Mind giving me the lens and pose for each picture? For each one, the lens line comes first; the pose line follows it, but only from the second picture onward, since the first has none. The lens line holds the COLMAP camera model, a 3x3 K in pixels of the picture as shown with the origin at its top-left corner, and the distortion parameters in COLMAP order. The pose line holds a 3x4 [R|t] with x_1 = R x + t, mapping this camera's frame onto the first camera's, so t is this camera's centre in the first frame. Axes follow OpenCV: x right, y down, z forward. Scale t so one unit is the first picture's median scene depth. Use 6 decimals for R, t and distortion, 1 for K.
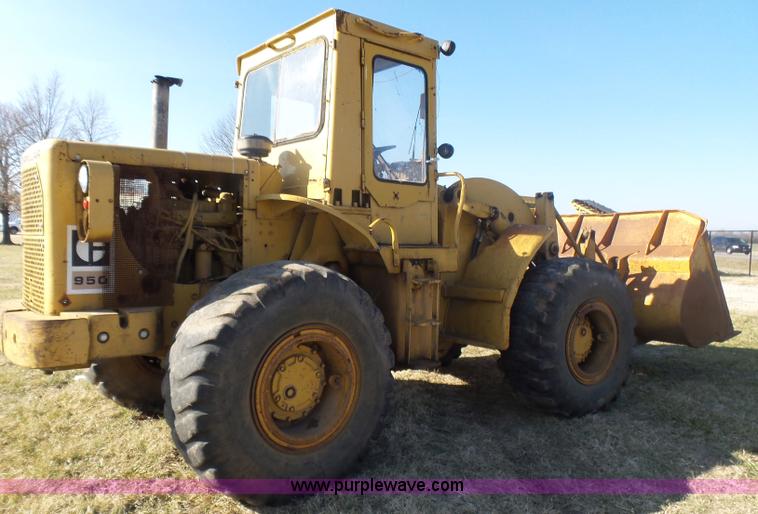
lens RADIAL K [[587.6, 0, 344.8], [0, 587.6, 253.7], [0, 0, 1]] dist [-0.008702, -0.003767]
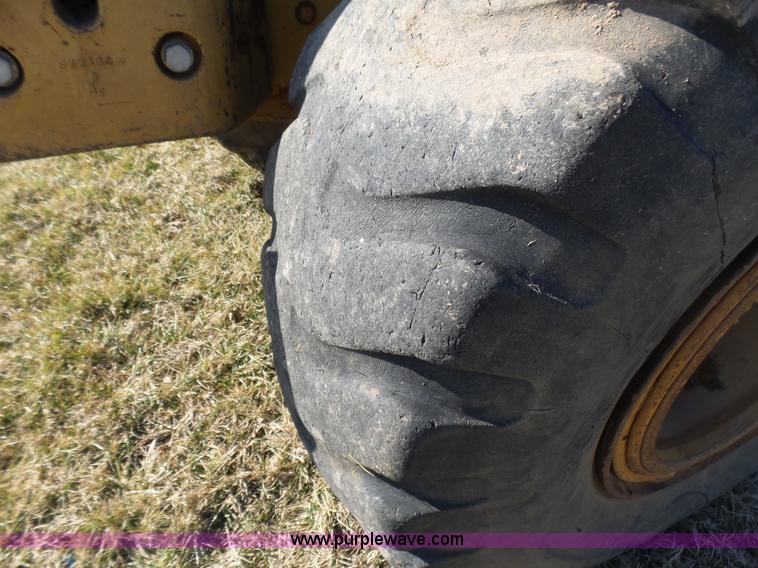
lens RADIAL K [[520.6, 0, 379.0], [0, 520.6, 284.0], [0, 0, 1]] dist [-0.012348, -0.000380]
pose [[0.976929, 0.150232, -0.151786, -0.203393], [-0.033137, 0.808762, 0.587202, 0.079781], [0.210976, -0.568625, 0.795082, 0.754272]]
